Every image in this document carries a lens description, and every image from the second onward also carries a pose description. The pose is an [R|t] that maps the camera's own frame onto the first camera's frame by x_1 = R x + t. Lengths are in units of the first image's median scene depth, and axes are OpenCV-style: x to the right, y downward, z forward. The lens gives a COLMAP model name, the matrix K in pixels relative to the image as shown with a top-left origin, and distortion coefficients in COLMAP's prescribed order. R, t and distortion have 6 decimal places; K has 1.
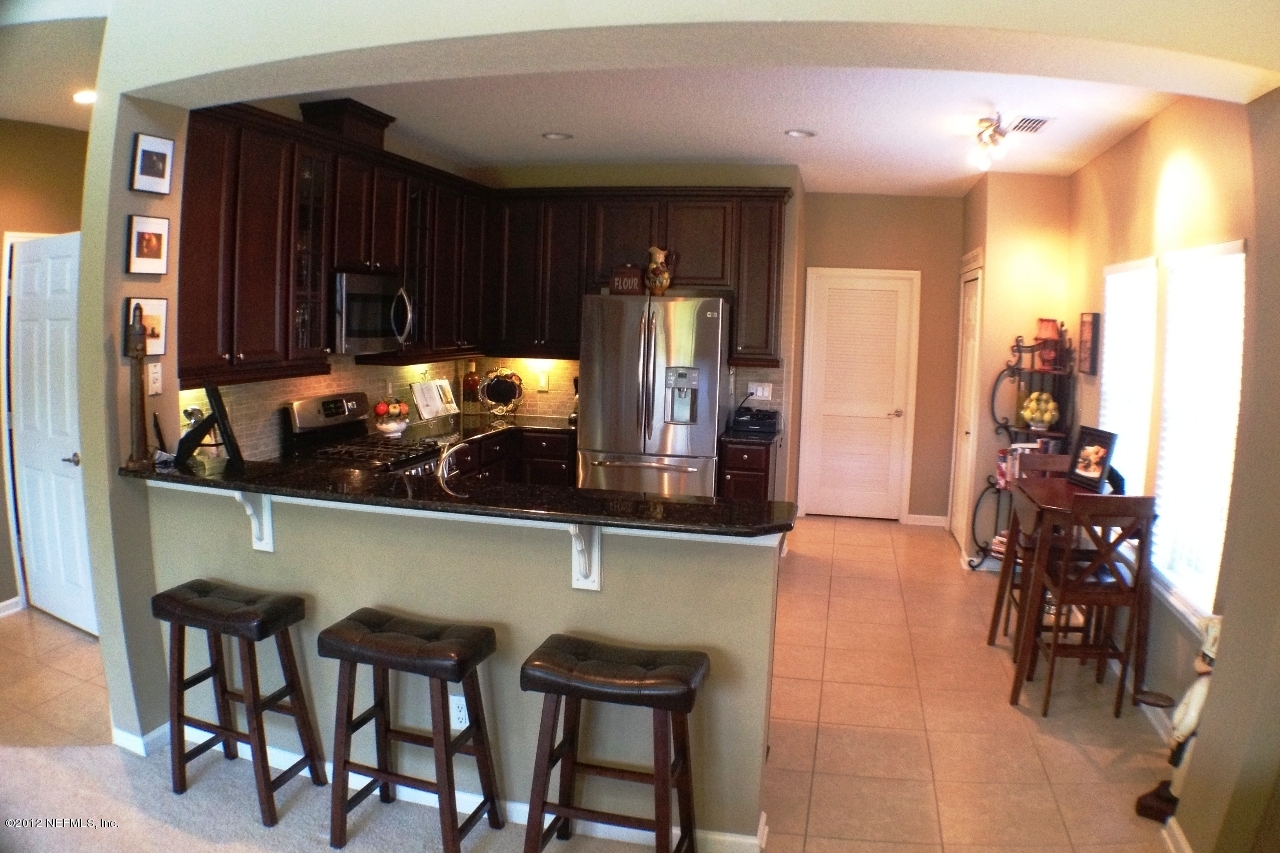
lens RADIAL K [[896.9, 0, 641.9], [0, 896.9, 403.9], [0, 0, 1]] dist [-0.220631, -0.001271]
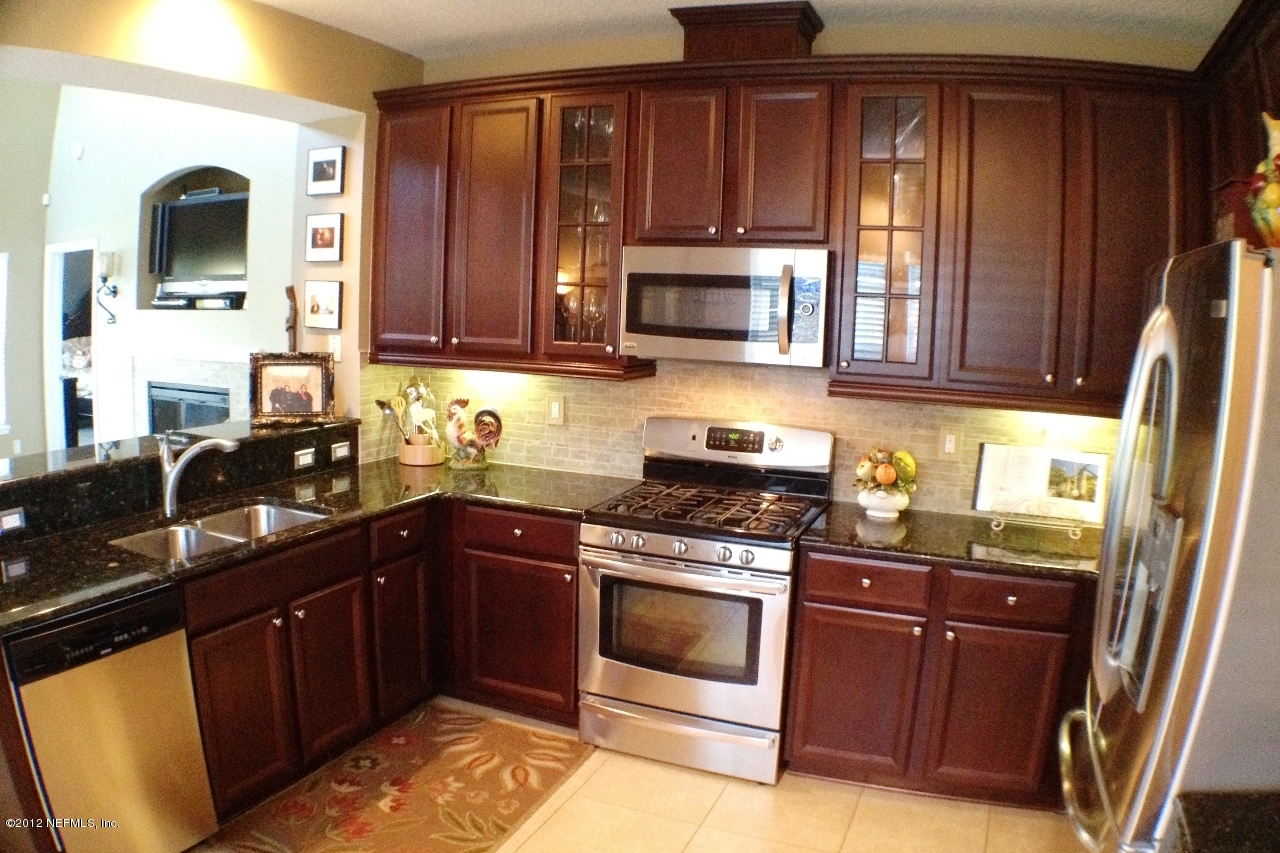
lens RADIAL K [[896.9, 0, 641.9], [0, 896.9, 403.9], [0, 0, 1]] dist [-0.220631, -0.001271]
pose [[-0.149365, 0.079008, -0.985621, 0.296684], [-0.136187, 0.985659, 0.099649, -0.068596], [0.979359, 0.149113, -0.136463, 0.807936]]
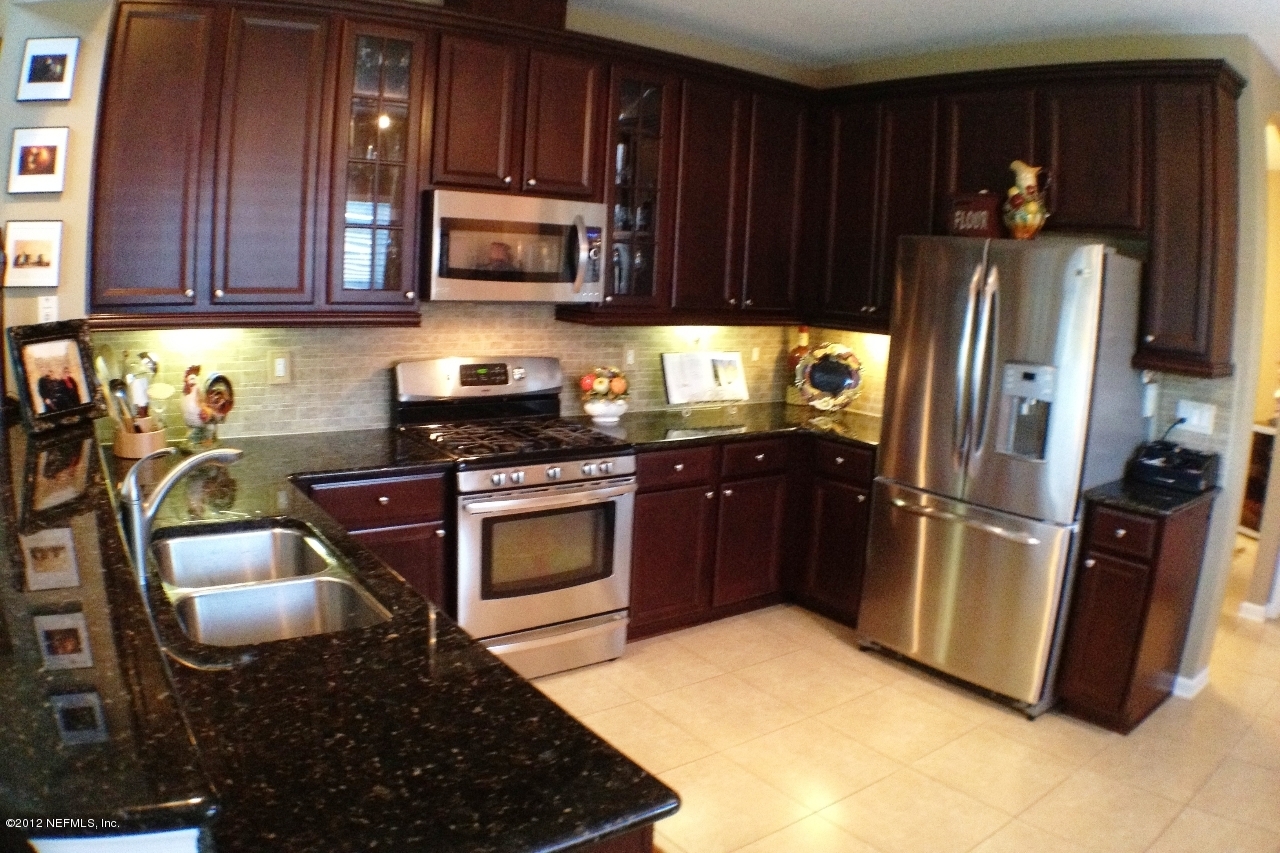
lens RADIAL K [[923.0, 0, 636.7], [0, 923.0, 372.8], [0, 0, 1]] dist [-0.230911, 0.002695]
pose [[0.757215, 0.089272, -0.647036, 0.207659], [-0.092584, 0.995283, 0.028970, -0.025404], [0.646570, 0.037969, 0.761909, 0.378406]]
